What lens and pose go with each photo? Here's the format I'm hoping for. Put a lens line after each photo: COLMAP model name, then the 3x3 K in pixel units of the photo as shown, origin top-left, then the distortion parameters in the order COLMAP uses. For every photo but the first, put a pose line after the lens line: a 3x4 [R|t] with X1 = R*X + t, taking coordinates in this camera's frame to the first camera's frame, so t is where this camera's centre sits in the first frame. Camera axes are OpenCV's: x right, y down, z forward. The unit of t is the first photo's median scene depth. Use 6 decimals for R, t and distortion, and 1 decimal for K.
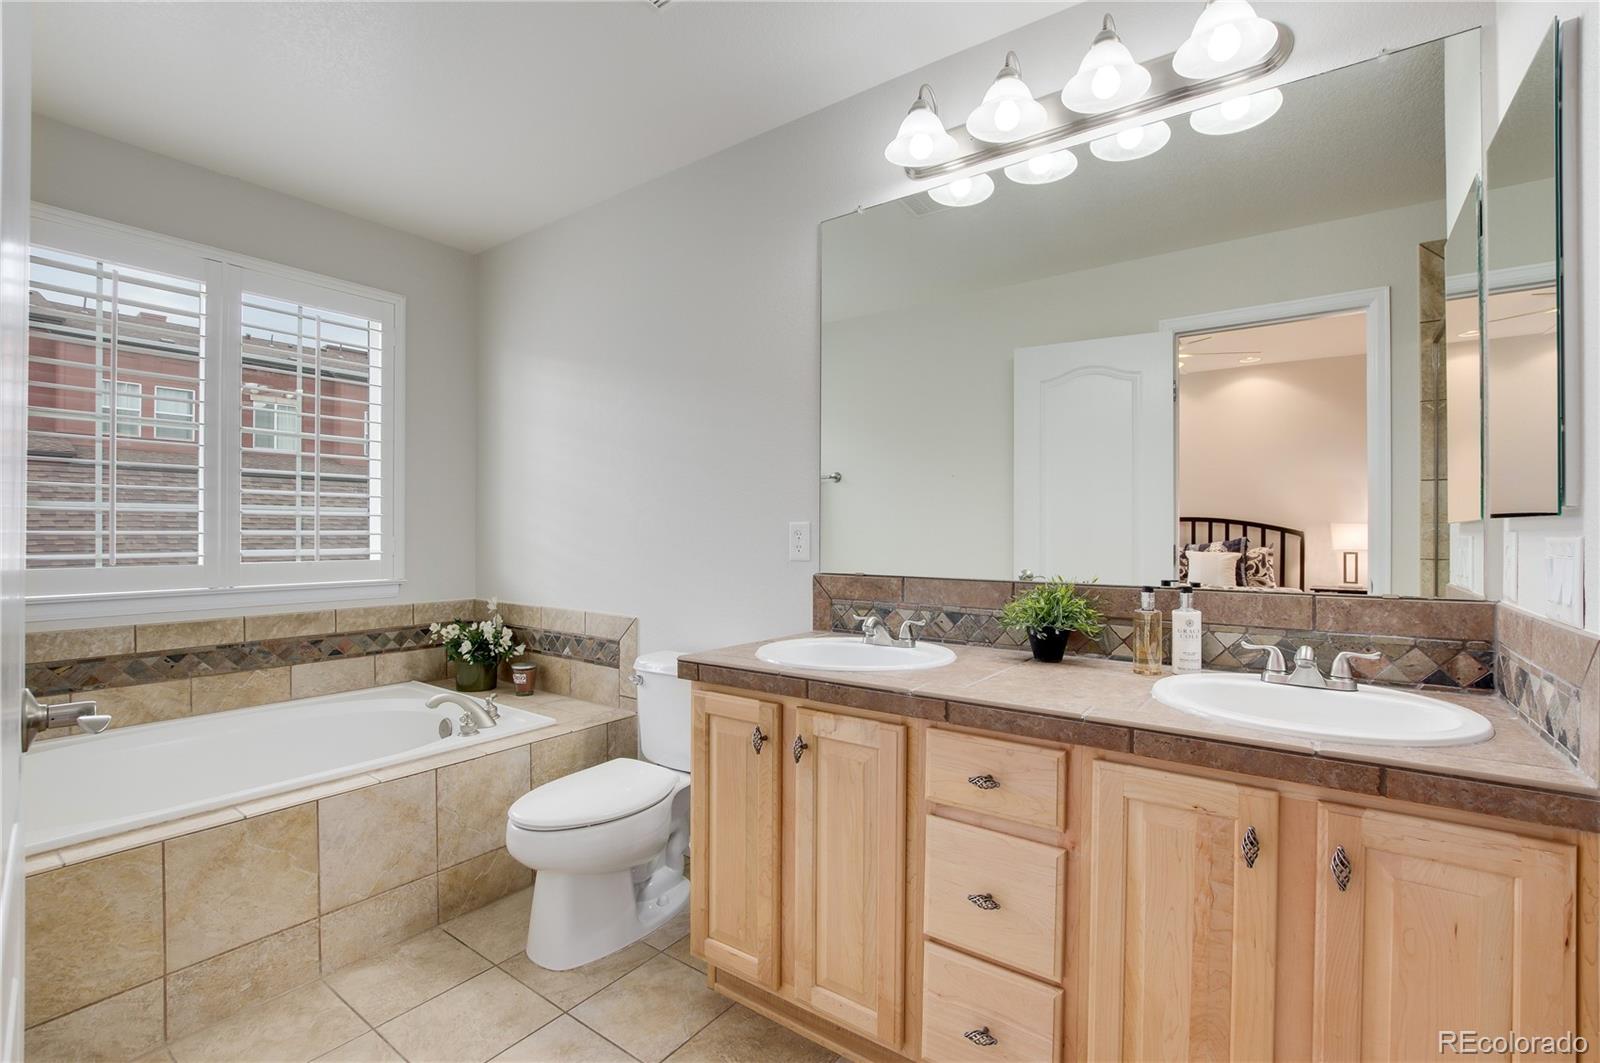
lens RADIAL K [[718.0, 0, 803.4], [0, 718.0, 529.2], [0, 0, 1]] dist [-0.024257, 0.003372]
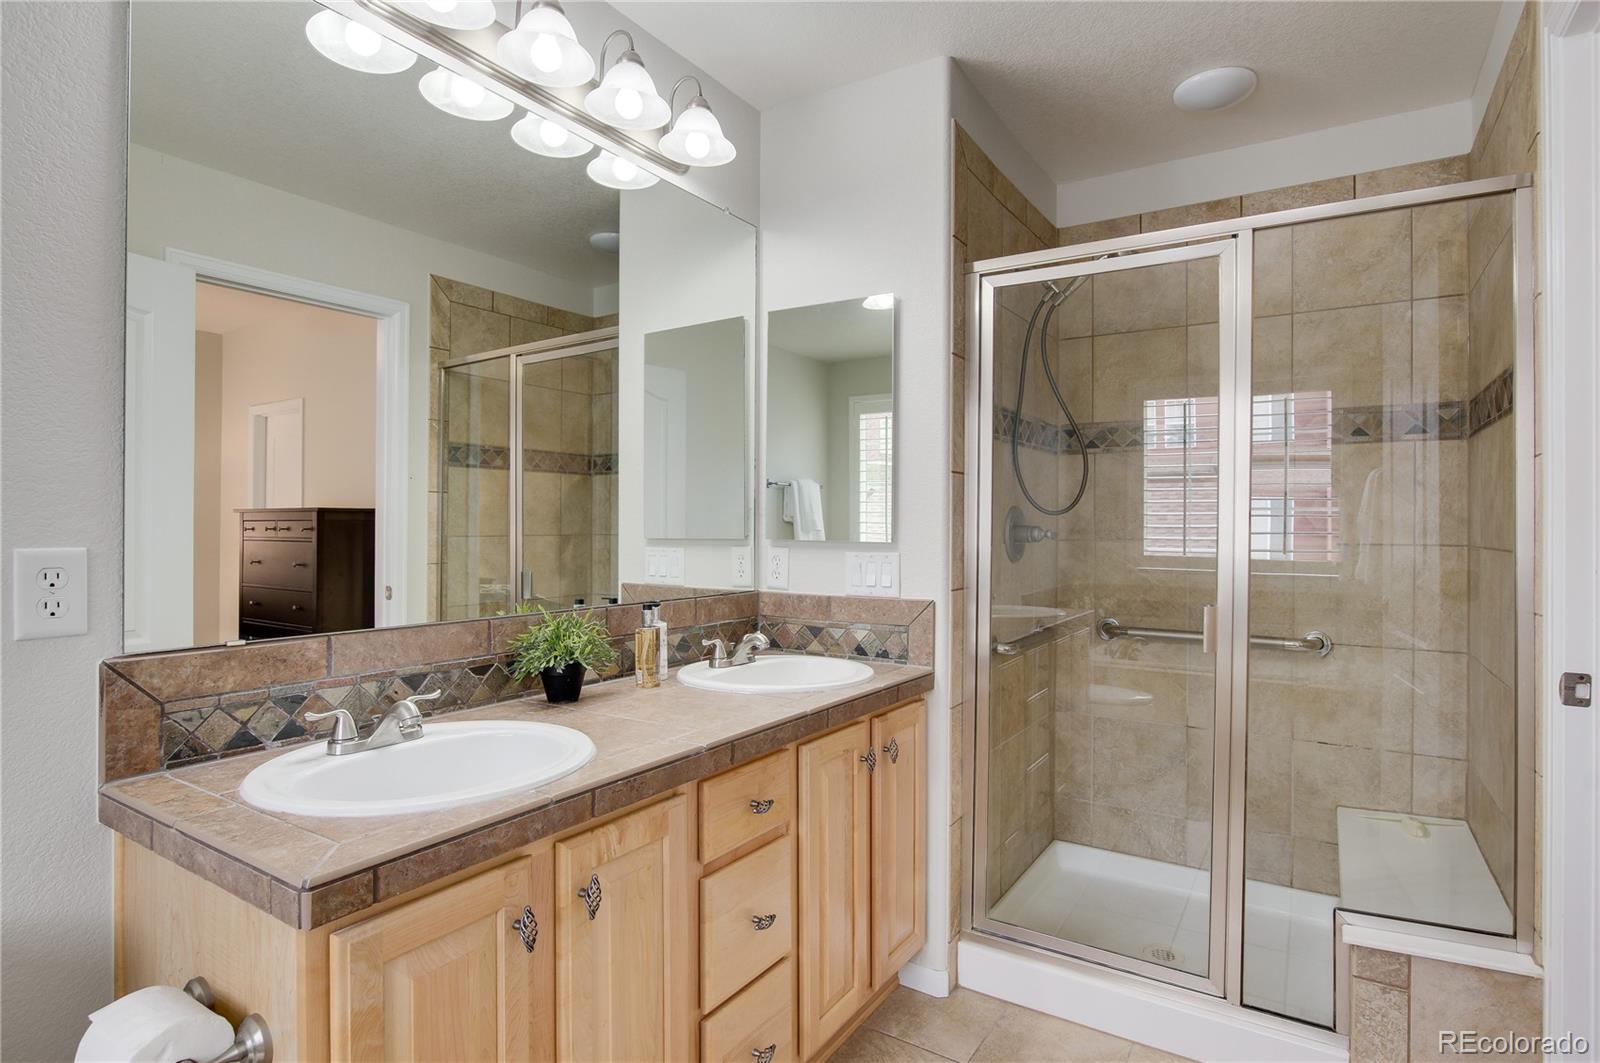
lens RADIAL K [[842.1, 0, 803.8], [0, 842.1, 530.8], [0, 0, 1]] dist [-0.004715, 0.000255]
pose [[-0.059240, -0.009350, 0.998200, -0.564882], [-0.009359, 0.999917, 0.008811, -0.030663], [-0.998200, -0.008820, -0.059323, 0.603508]]
